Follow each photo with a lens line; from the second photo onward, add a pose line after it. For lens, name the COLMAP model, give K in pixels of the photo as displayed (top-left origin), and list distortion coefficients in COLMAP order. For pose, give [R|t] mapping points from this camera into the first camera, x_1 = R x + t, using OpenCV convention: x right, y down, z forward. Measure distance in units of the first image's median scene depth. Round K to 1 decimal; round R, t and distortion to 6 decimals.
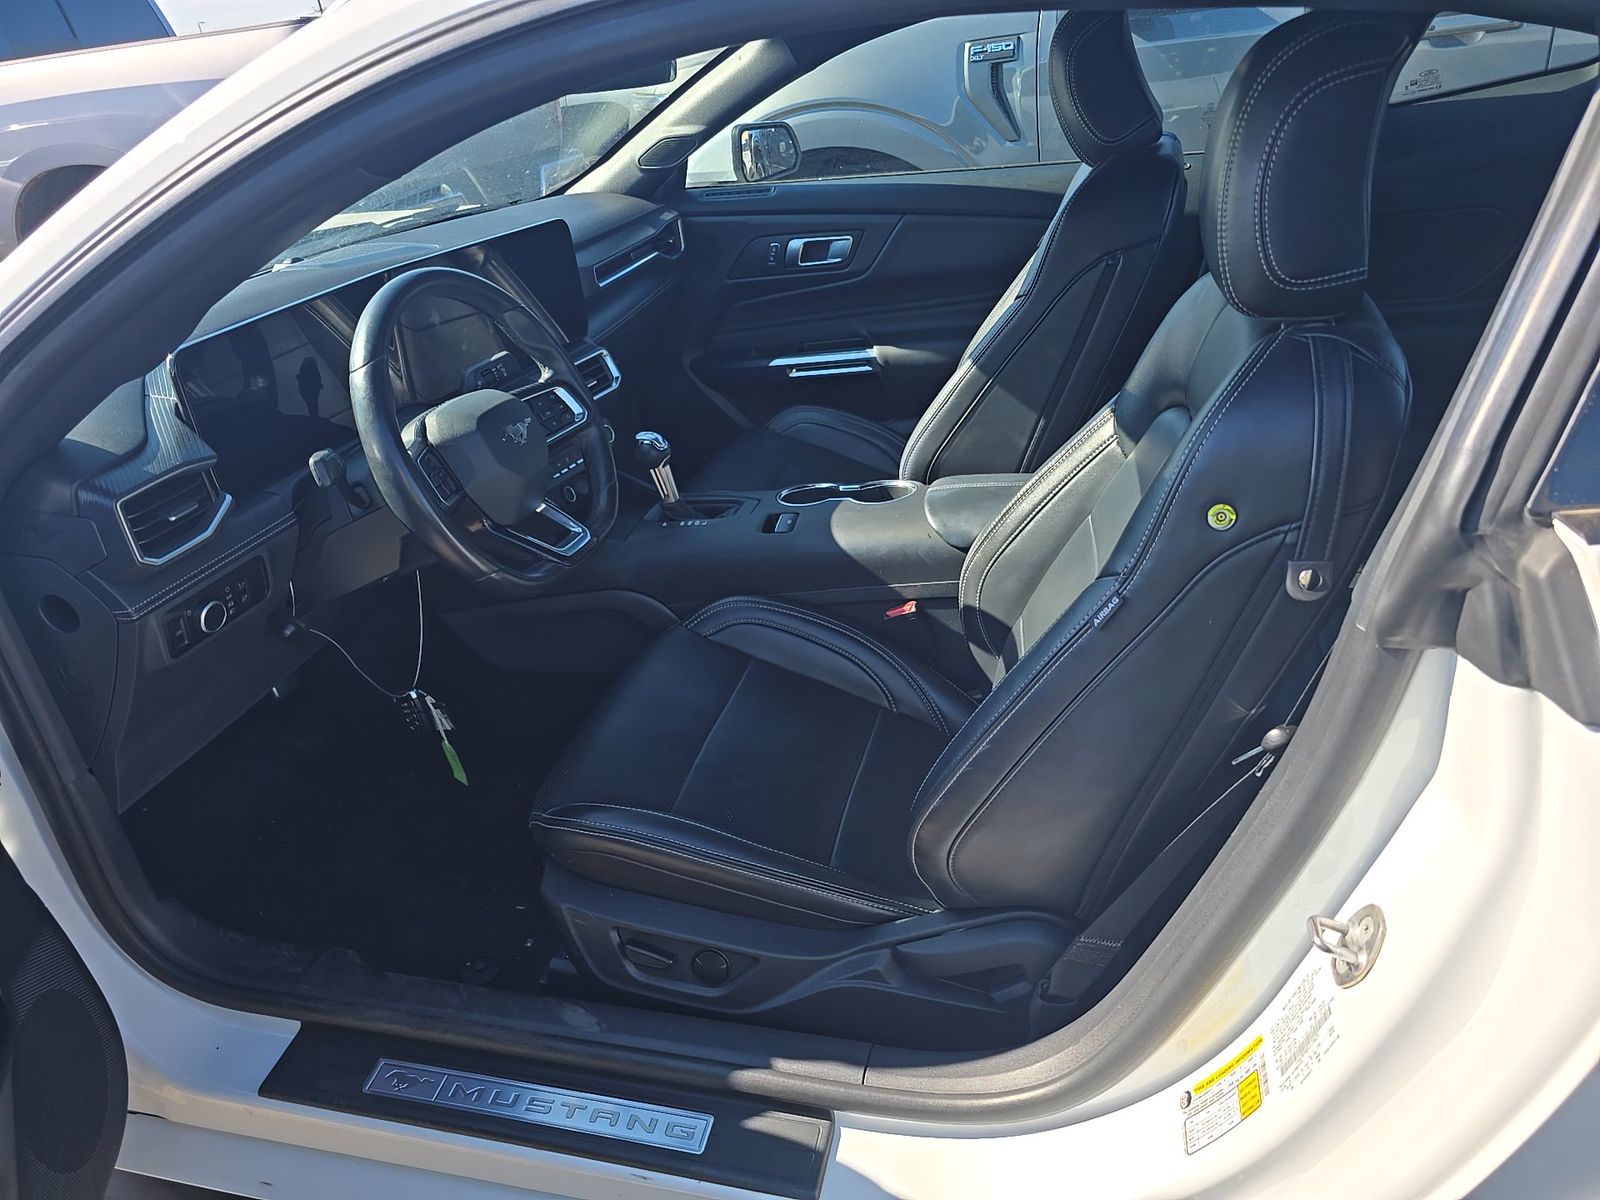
lens RADIAL K [[1071.5, 0, 793.0], [0, 1071.5, 614.6], [0, 0, 1]] dist [0.043304, -0.057801]
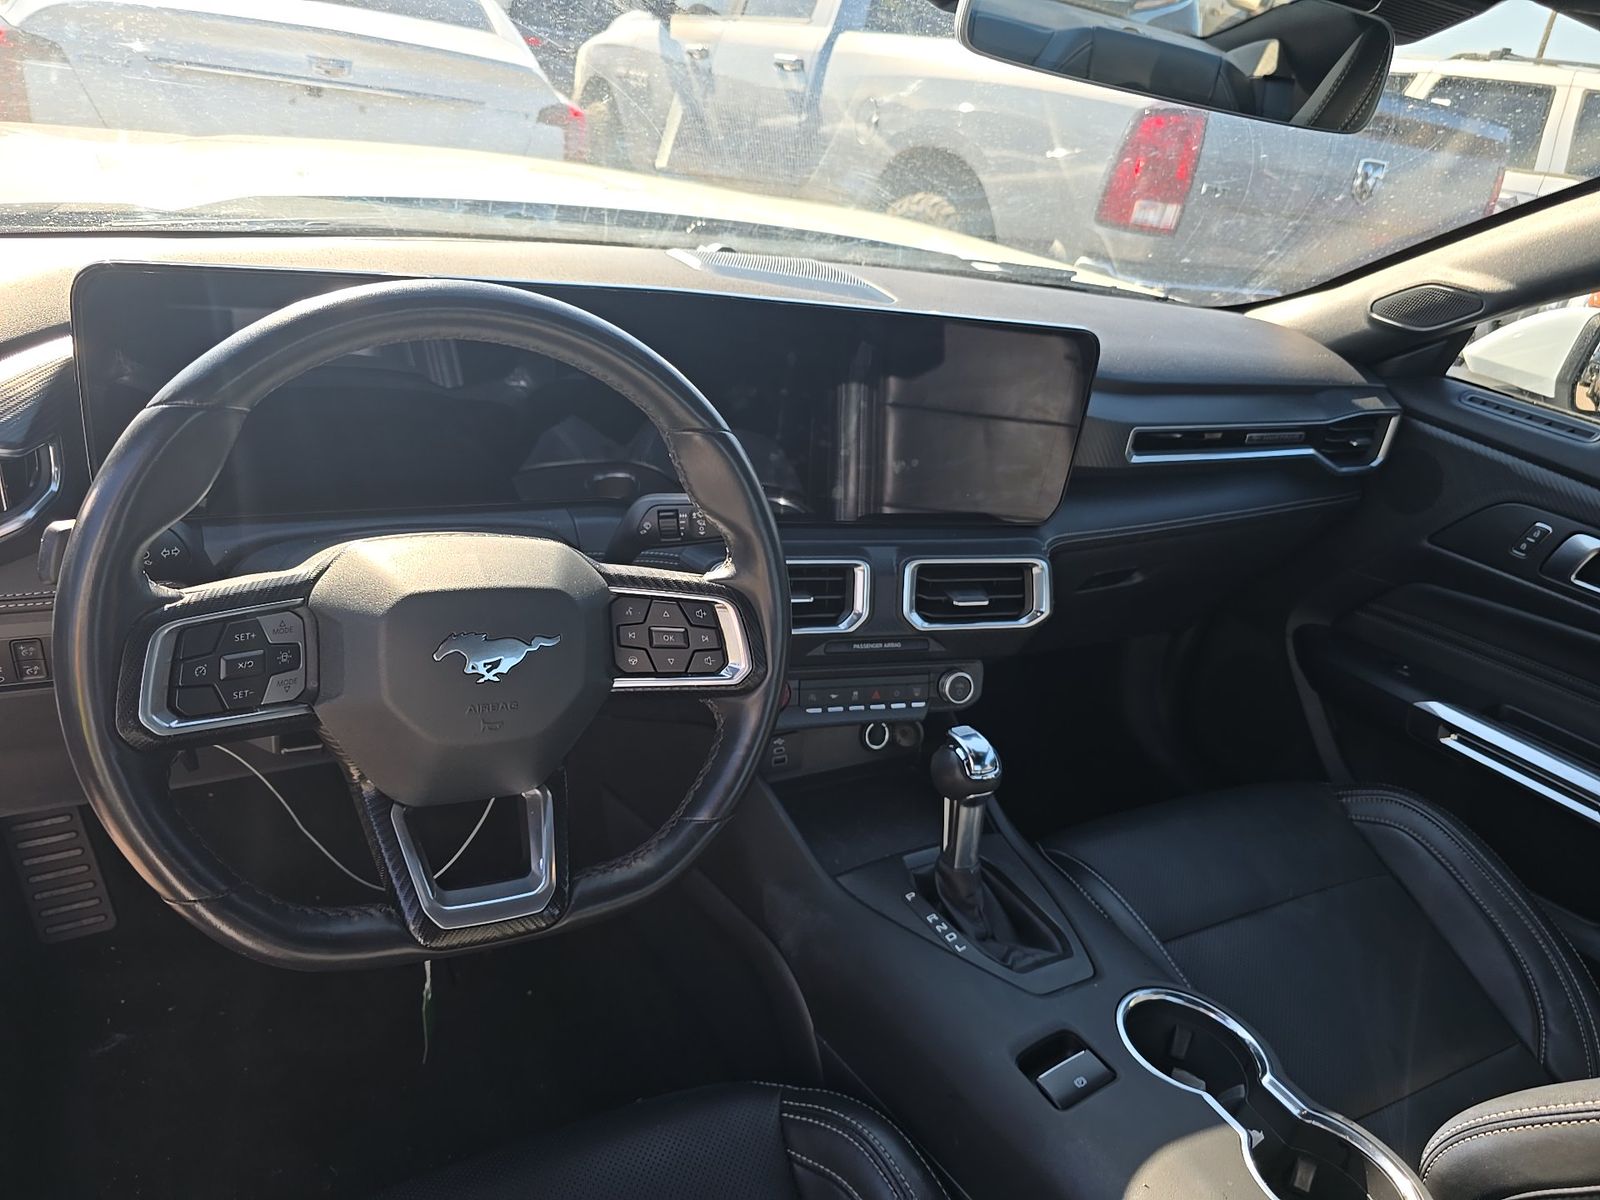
lens RADIAL K [[1071.5, 0, 793.0], [0, 1071.5, 614.6], [0, 0, 1]] dist [0.043304, -0.057801]
pose [[0.675782, 0.487260, -0.553079, 0.064270], [-0.521943, 0.846151, 0.107718, -0.219655], [0.520475, 0.215882, 0.826136, 0.480990]]
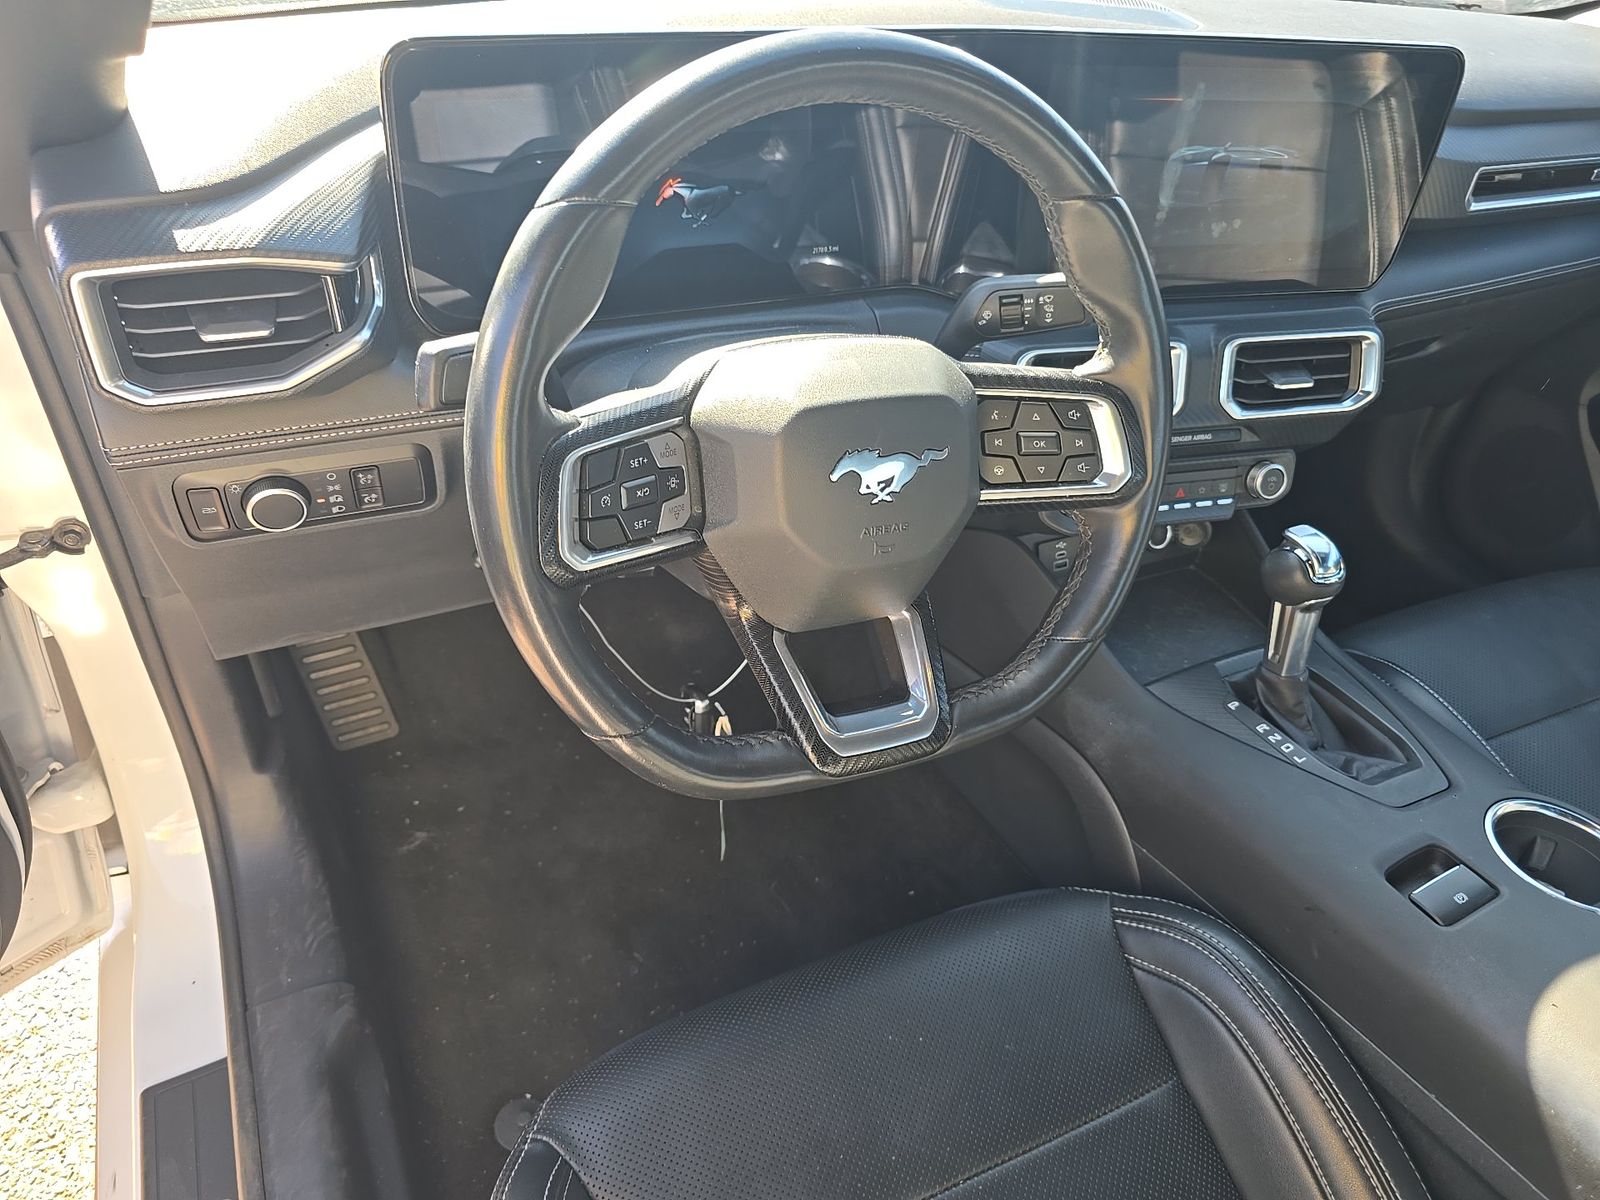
lens RADIAL K [[1071.5, 0, 793.0], [0, 1071.5, 614.6], [0, 0, 1]] dist [0.043304, -0.057801]
pose [[0.639816, 0.575024, -0.509886, -0.017740], [-0.478116, 0.817256, 0.321711, -0.175572], [0.601698, 0.037949, 0.797821, 0.452589]]
